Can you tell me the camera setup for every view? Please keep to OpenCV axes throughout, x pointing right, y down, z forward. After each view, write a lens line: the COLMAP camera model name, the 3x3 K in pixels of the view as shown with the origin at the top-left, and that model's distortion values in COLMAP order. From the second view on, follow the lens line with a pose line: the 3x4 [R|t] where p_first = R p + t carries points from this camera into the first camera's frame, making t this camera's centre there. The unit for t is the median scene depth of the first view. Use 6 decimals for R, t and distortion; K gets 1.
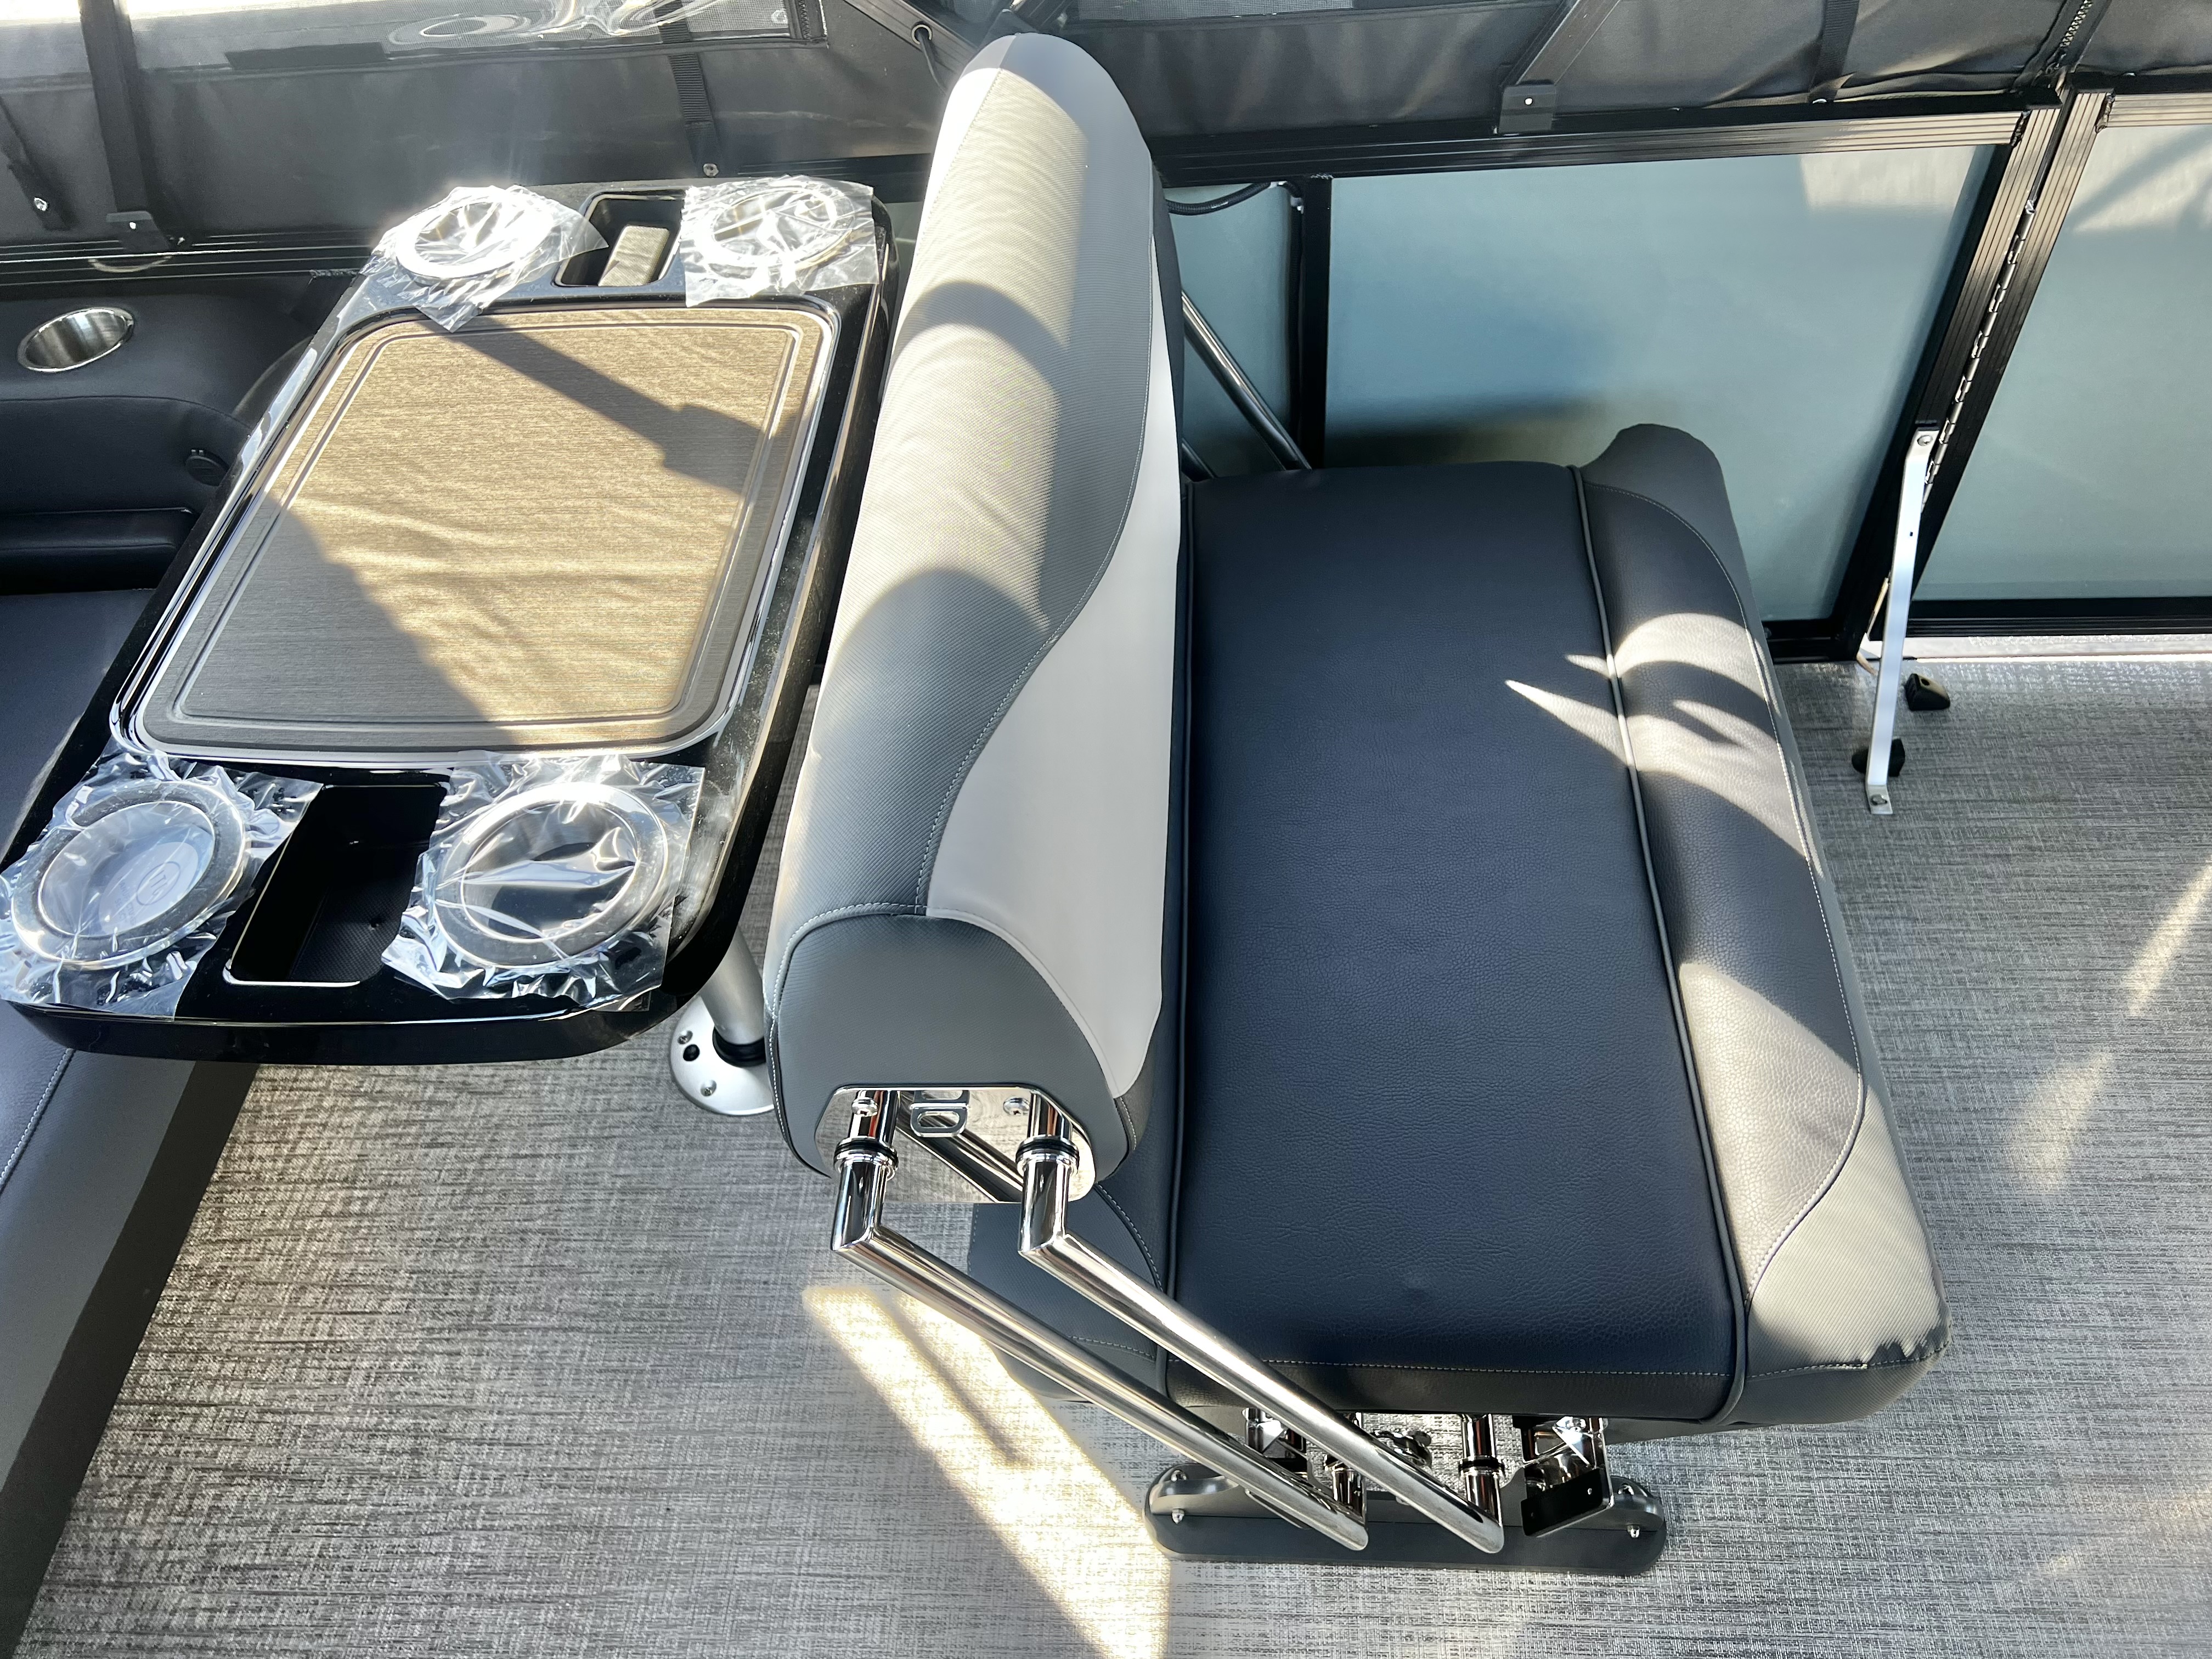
lens RADIAL K [[1673.8, 0, 1105.7], [0, 1673.8, 835.5], [0, 0, 1]] dist [0.036753, -0.040360]
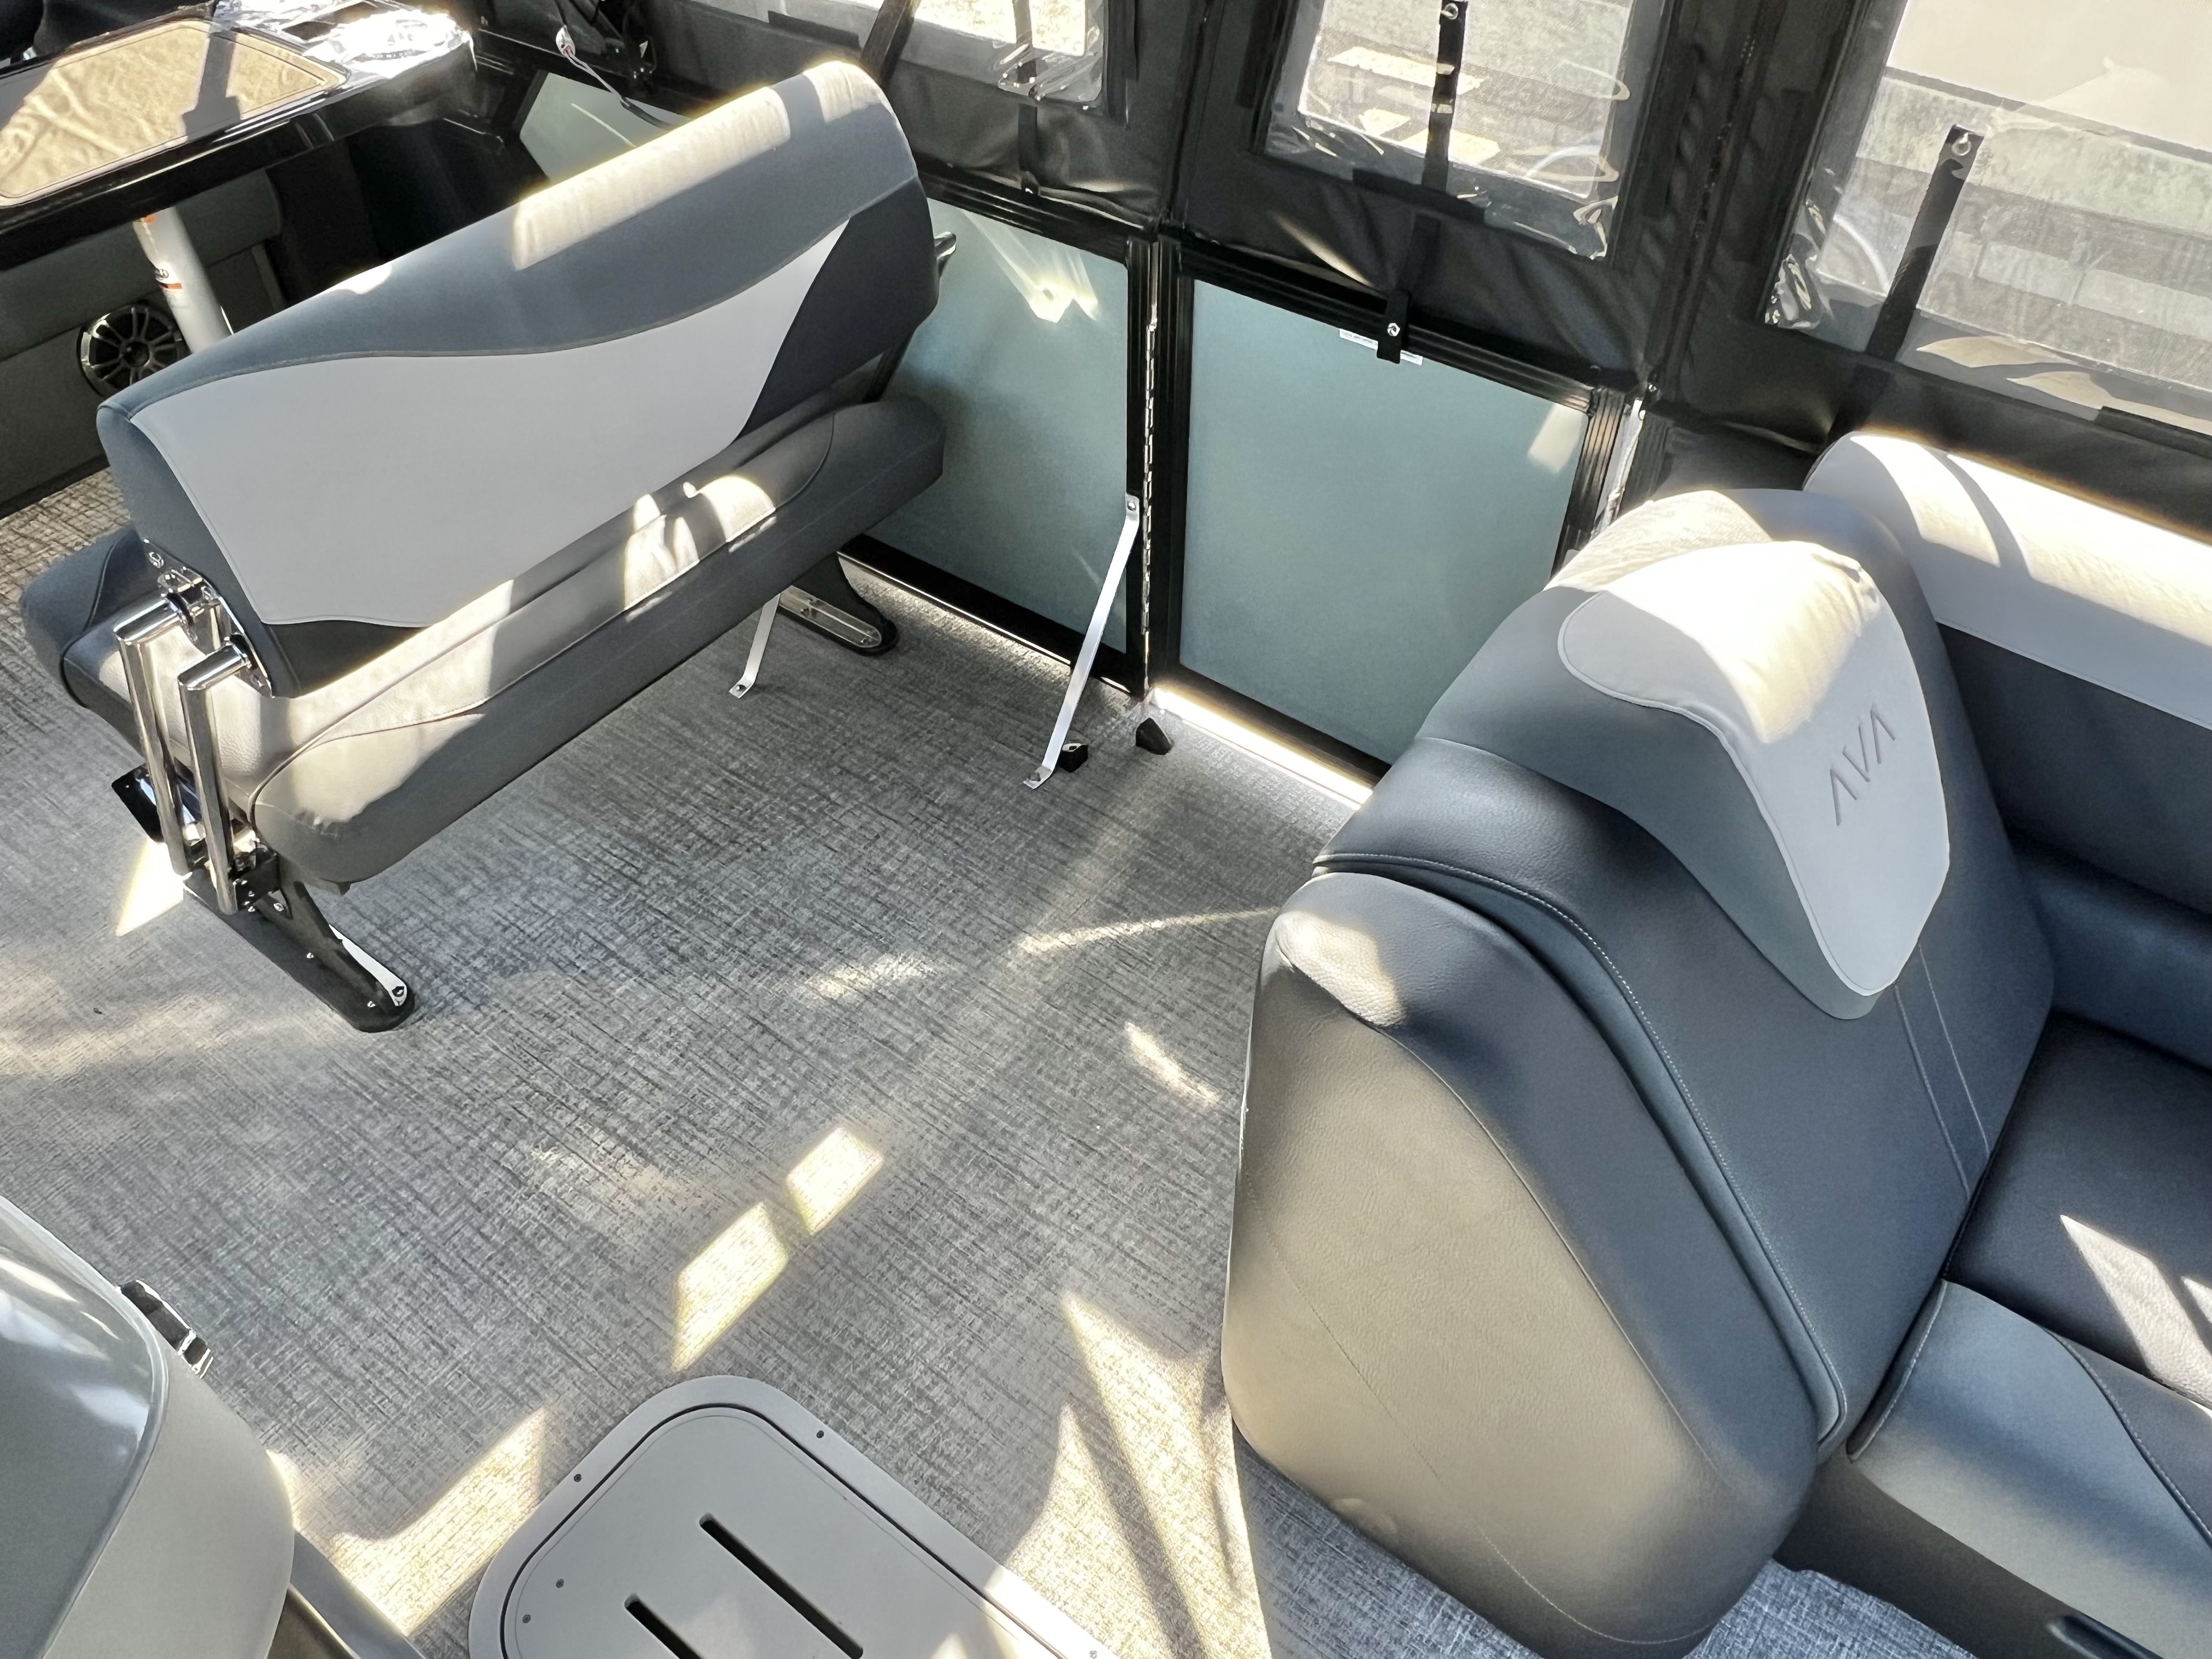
lens RADIAL K [[1593.6, 0, 1096.7], [0, 1593.6, 857.8], [0, 0, 1]] dist [-0.011271, 0.008300]
pose [[0.824100, 0.455276, -0.337020, 1.189160], [-0.469827, 0.881745, 0.042290, -0.049391], [0.316419, 0.123490, 0.940547, -0.107823]]
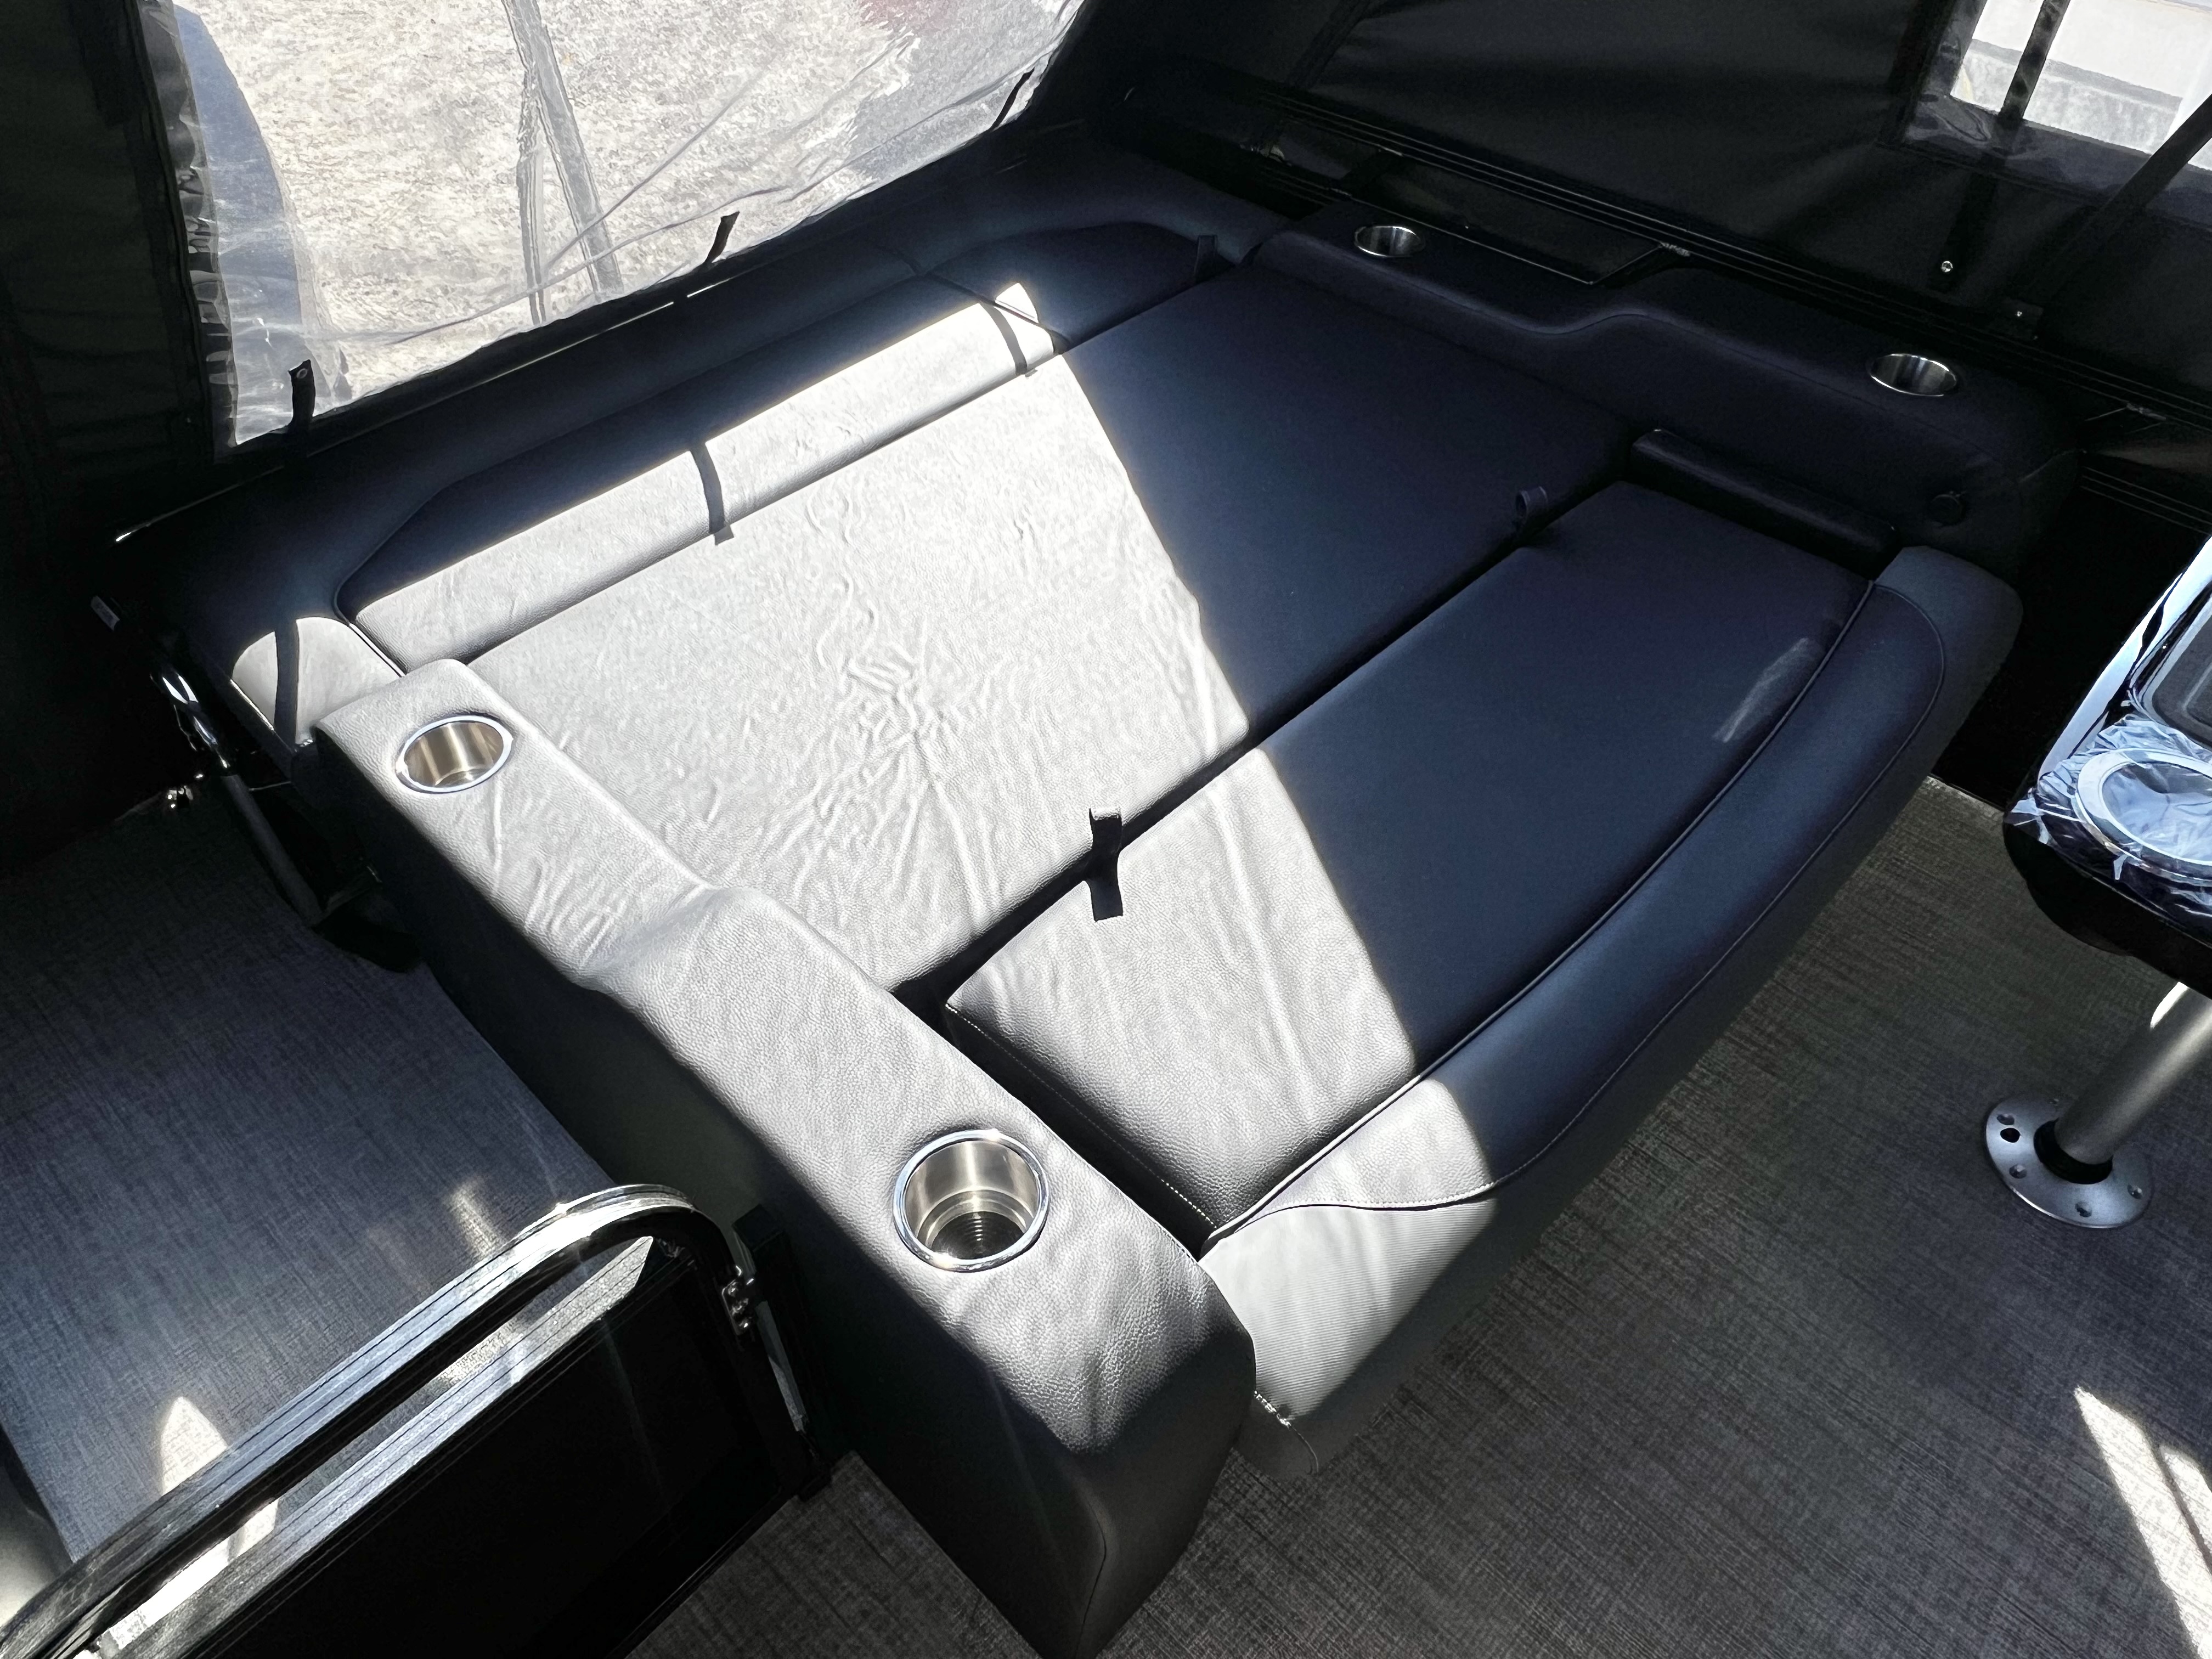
lens RADIAL K [[1465.5, 0, 1099.6], [0, 1465.5, 854.1], [0, 0, 1]] dist [0.004361, -0.001624]
pose [[0.747794, 0.529965, -0.399926, -0.503496], [-0.542567, 0.834964, 0.091950, 0.261900], [0.382654, 0.148227, 0.911924, -0.189398]]
